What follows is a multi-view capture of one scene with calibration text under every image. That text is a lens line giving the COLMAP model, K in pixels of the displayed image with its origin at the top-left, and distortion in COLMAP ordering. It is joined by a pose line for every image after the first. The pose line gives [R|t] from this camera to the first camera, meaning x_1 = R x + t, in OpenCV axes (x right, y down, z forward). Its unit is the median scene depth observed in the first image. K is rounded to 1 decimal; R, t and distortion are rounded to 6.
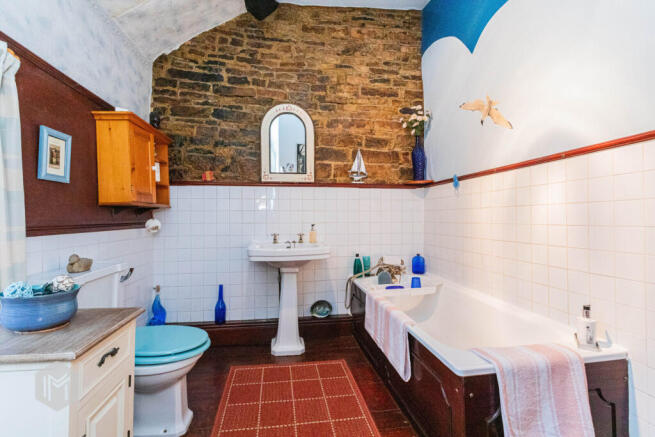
lens RADIAL K [[310.5, 0, 327.5], [0, 310.5, 218.5], [0, 0, 1]] dist [0.000123, 0.000027]
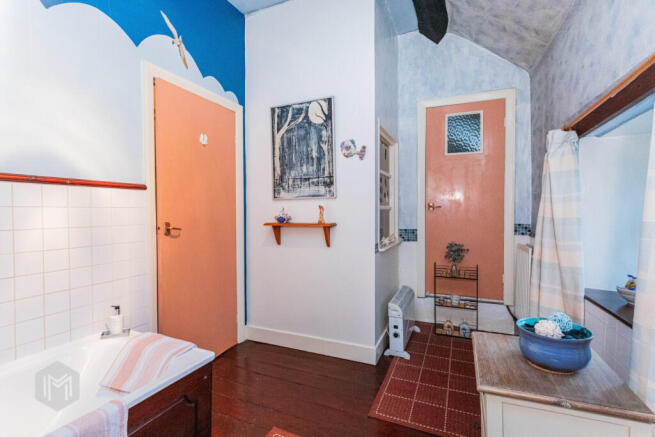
lens RADIAL K [[310.5, 0, 327.5], [0, 310.5, 218.5], [0, 0, 1]] dist [0.000123, 0.000027]
pose [[-0.845925, -0.004235, 0.533286, -0.577432], [0.004164, 0.999886, 0.014545, -0.098518], [-0.533286, 0.014524, -0.845810, 1.521506]]
